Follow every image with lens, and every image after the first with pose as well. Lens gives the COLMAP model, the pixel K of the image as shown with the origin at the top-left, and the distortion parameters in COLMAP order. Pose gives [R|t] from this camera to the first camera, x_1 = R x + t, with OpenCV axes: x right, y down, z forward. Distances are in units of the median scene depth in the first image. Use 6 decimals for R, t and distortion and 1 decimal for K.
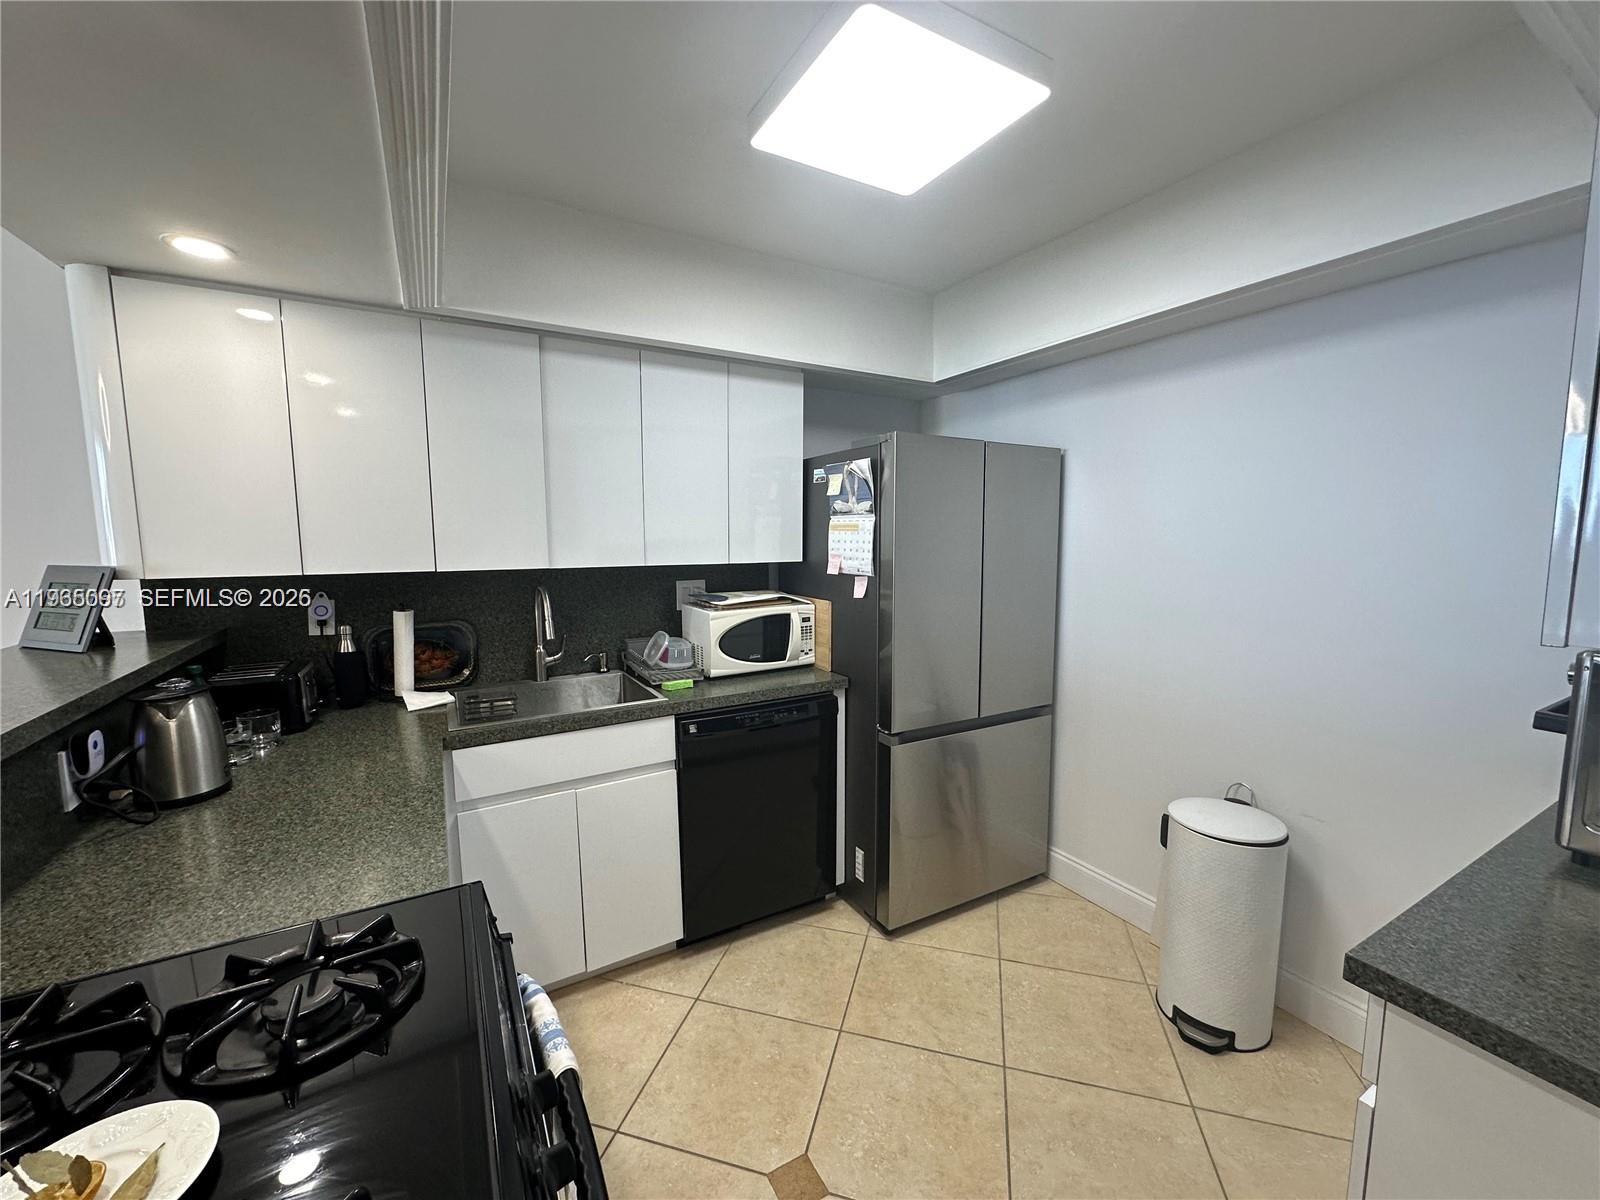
lens RADIAL K [[636.8, 0, 801.0], [0, 636.8, 597.4], [0, 0, 1]] dist [-0.002805, 0.000045]
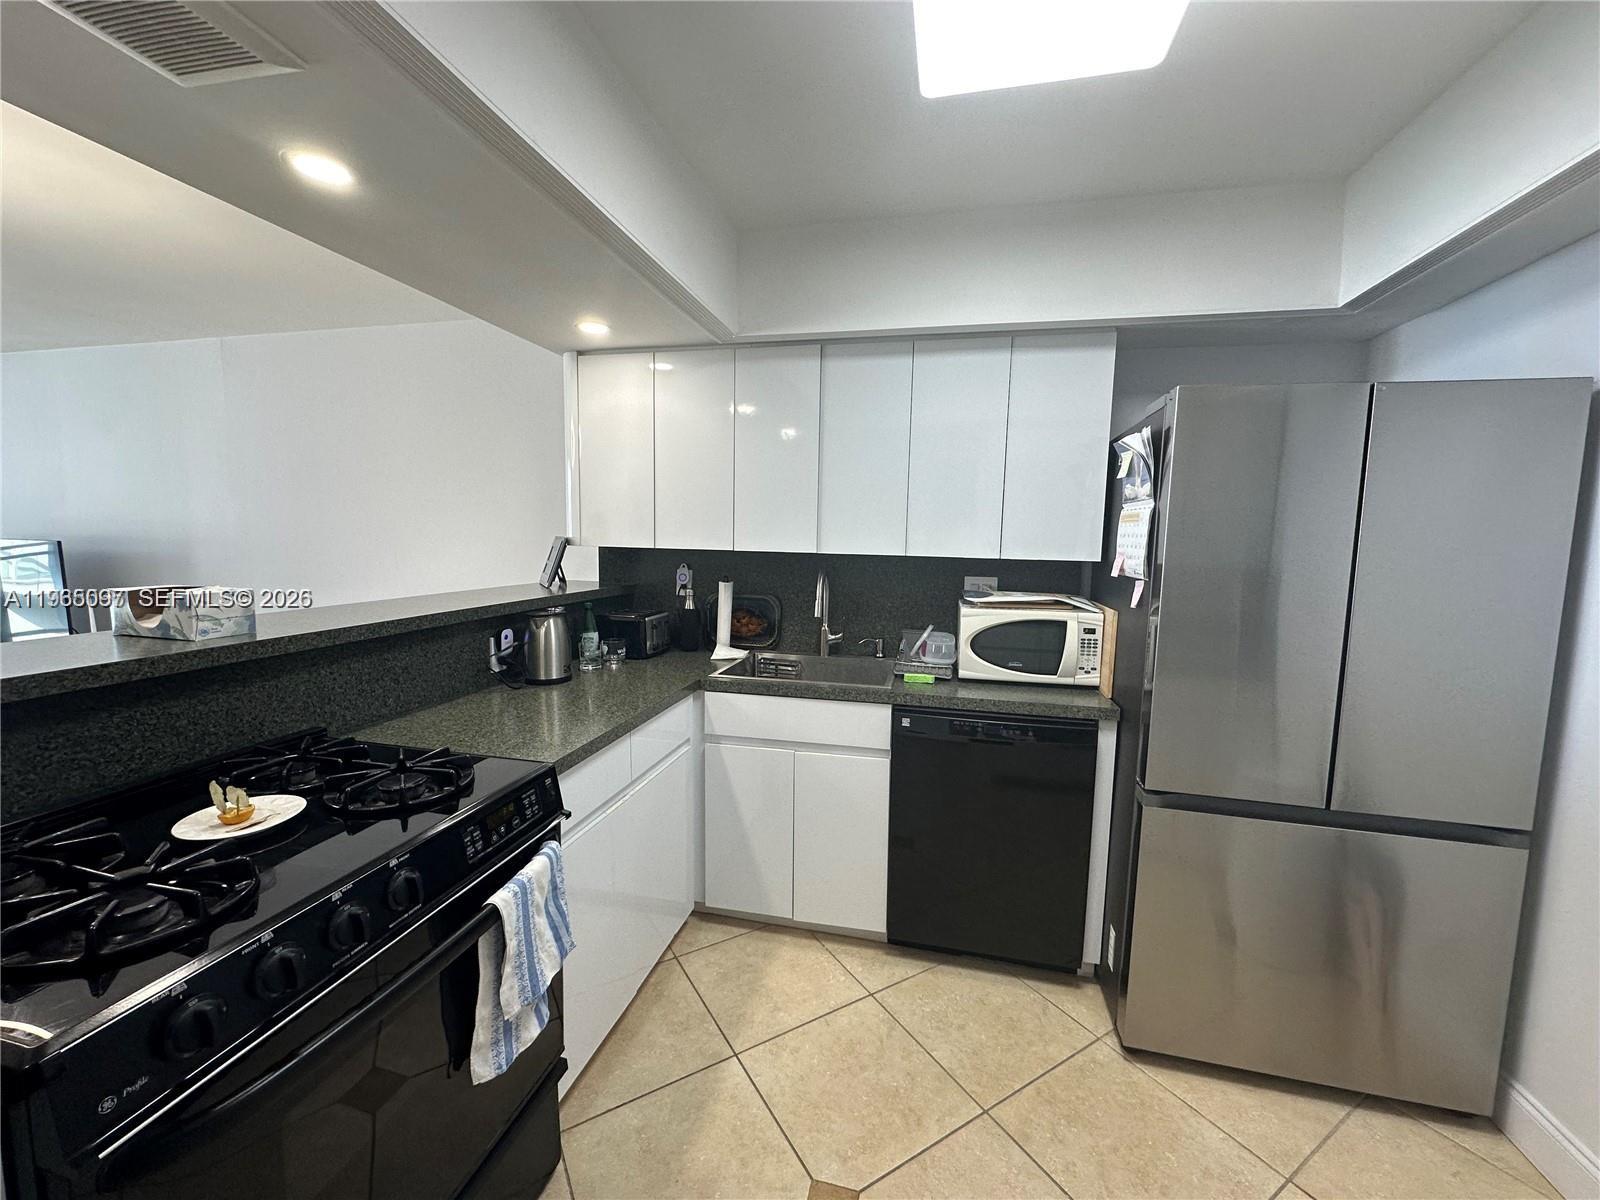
lens RADIAL K [[636.8, 0, 802.0], [0, 636.8, 597.4], [0, 0, 1]] dist [-0.002805, 0.000045]
pose [[0.731802, 0.082930, -0.676453, 0.336229], [-0.095111, 0.995283, 0.019123, 0.012745], [0.674848, 0.050344, 0.736238, 0.159207]]
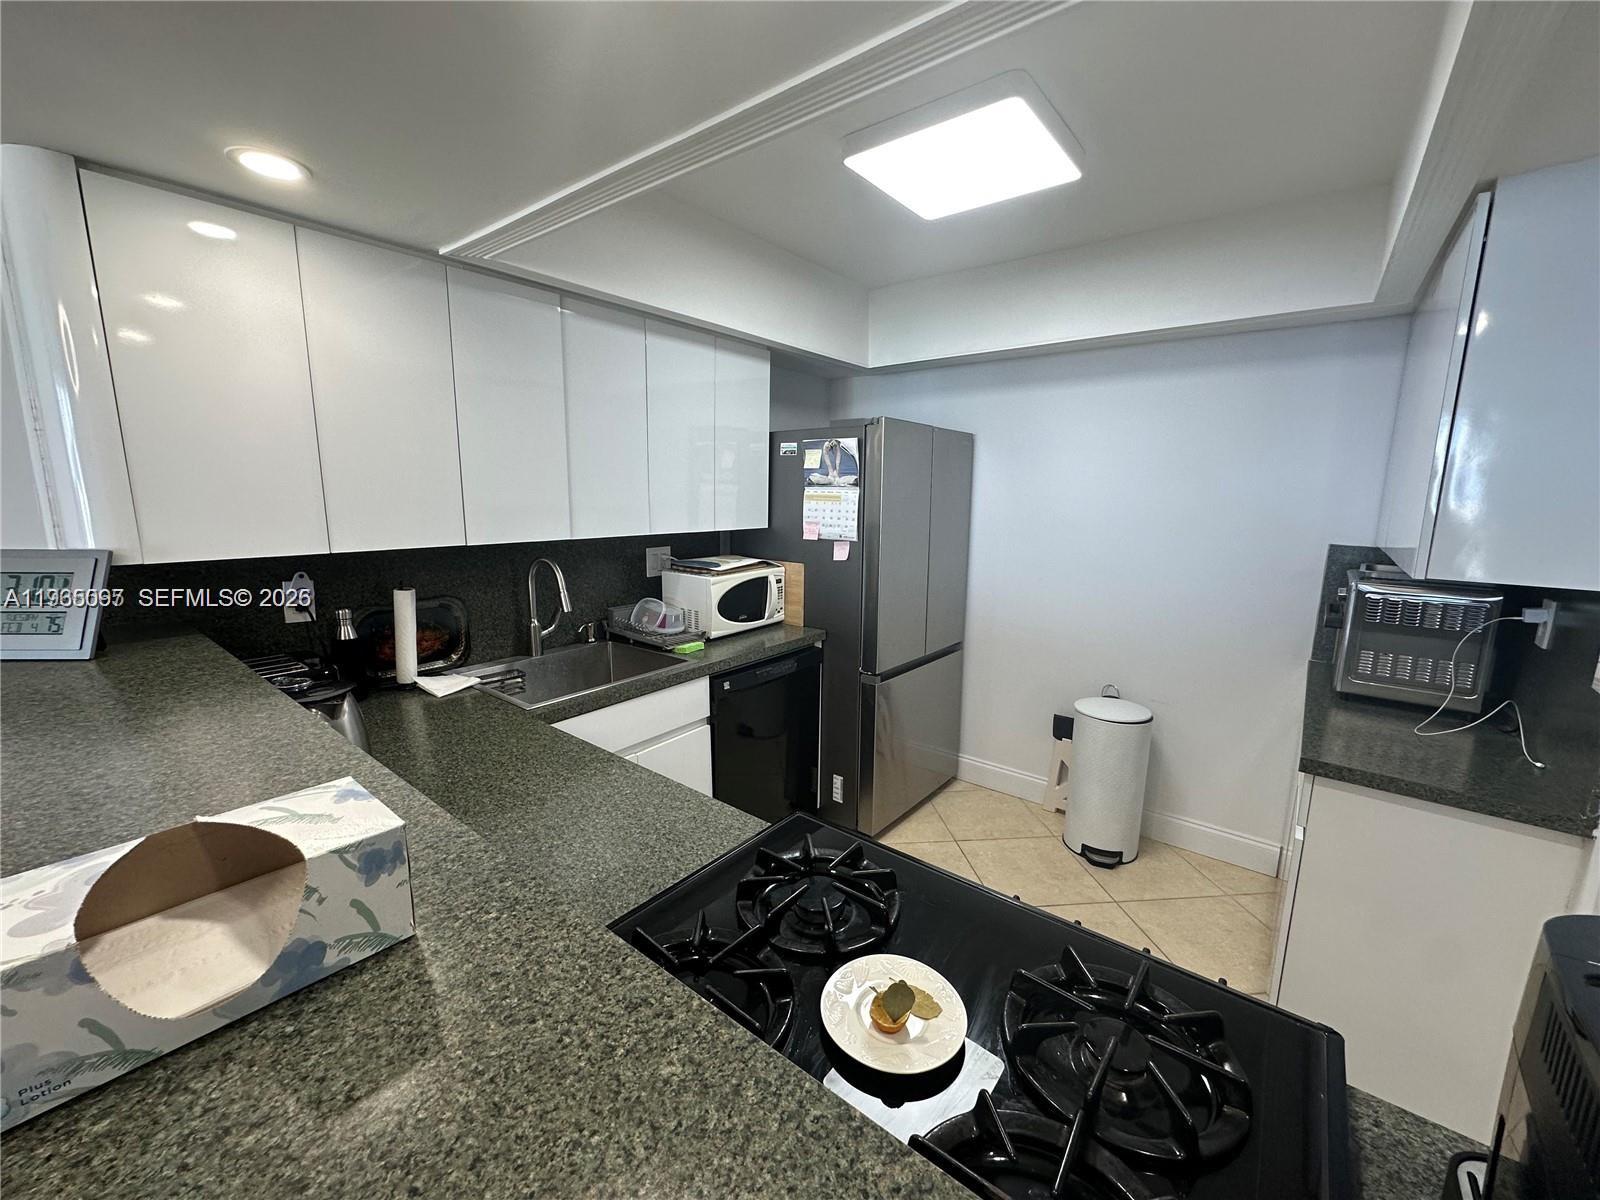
lens RADIAL K [[636.8, 0, 802.6], [0, 636.8, 598.0], [0, 0, 1]] dist [-0.002805, 0.000045]
pose [[0.929948, -0.050106, 0.364260, -0.412249], [0.025243, 0.997034, 0.072702, -0.017438], [-0.366823, -0.058413, 0.928455, -0.043346]]
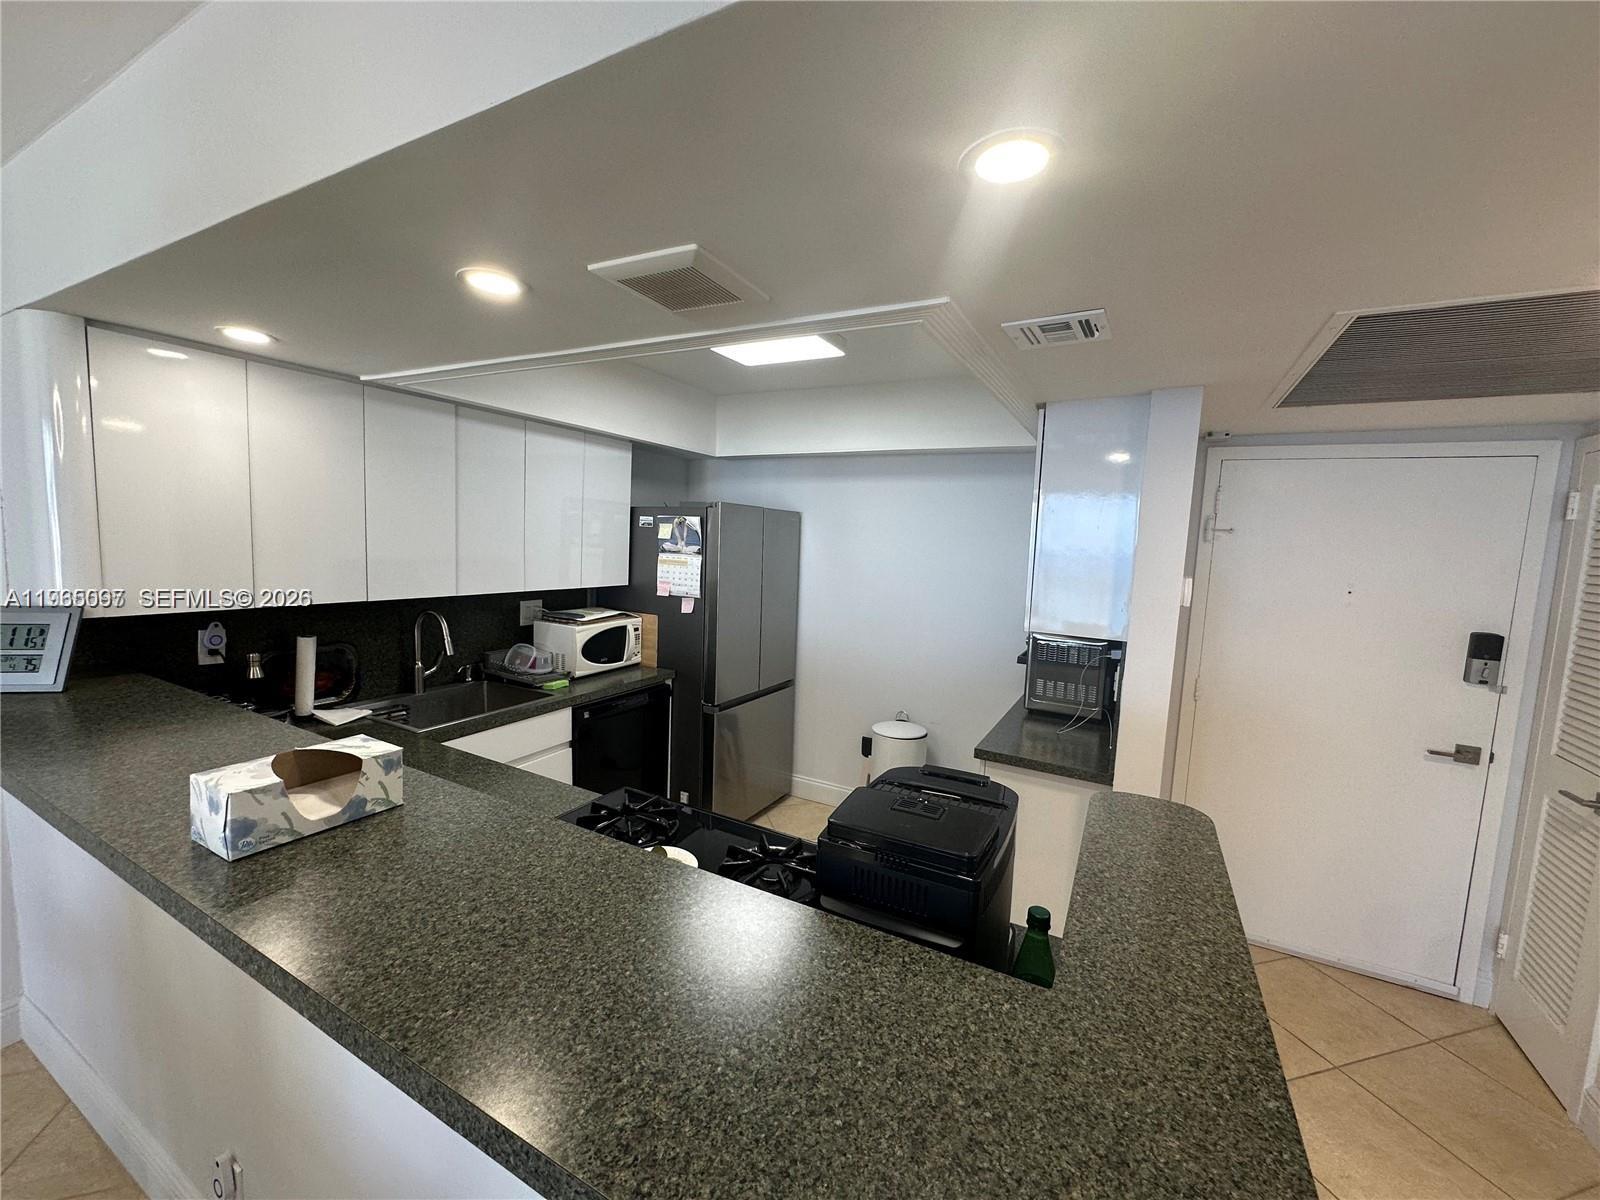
lens RADIAL K [[636.8, 0, 802.5], [0, 636.8, 598.6], [0, 0, 1]] dist [-0.002805, 0.000045]
pose [[0.848775, -0.013639, 0.528579, -0.460863], [0.012608, 0.999905, 0.005556, -0.037570], [-0.528604, 0.001949, 0.848866, -0.354732]]
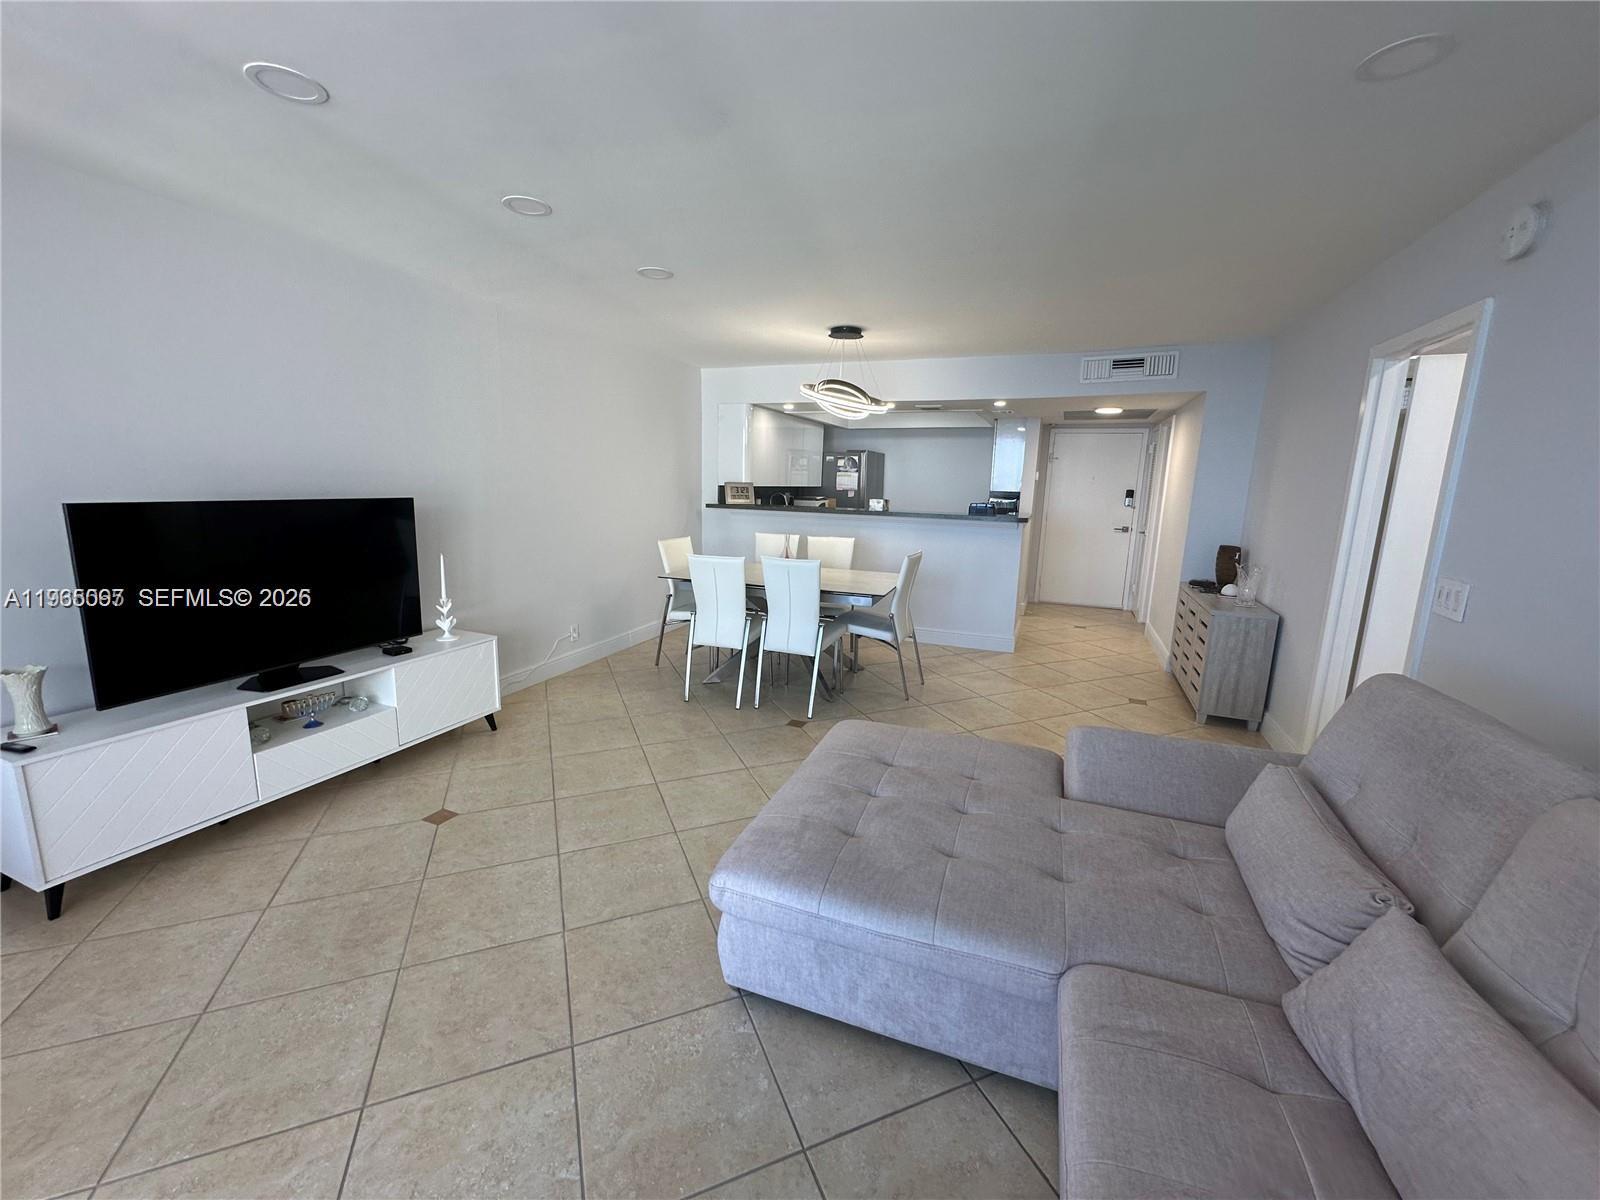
lens RADIAL K [[636.8, 0, 801.1], [0, 636.8, 600.3], [0, 0, 1]] dist [-0.002805, 0.000045]
pose [[0.780384, -0.097029, 0.617726, -2.411871], [0.041842, 0.993776, 0.103237, 0.200089], [-0.623898, -0.054718, 0.779587, -1.617811]]
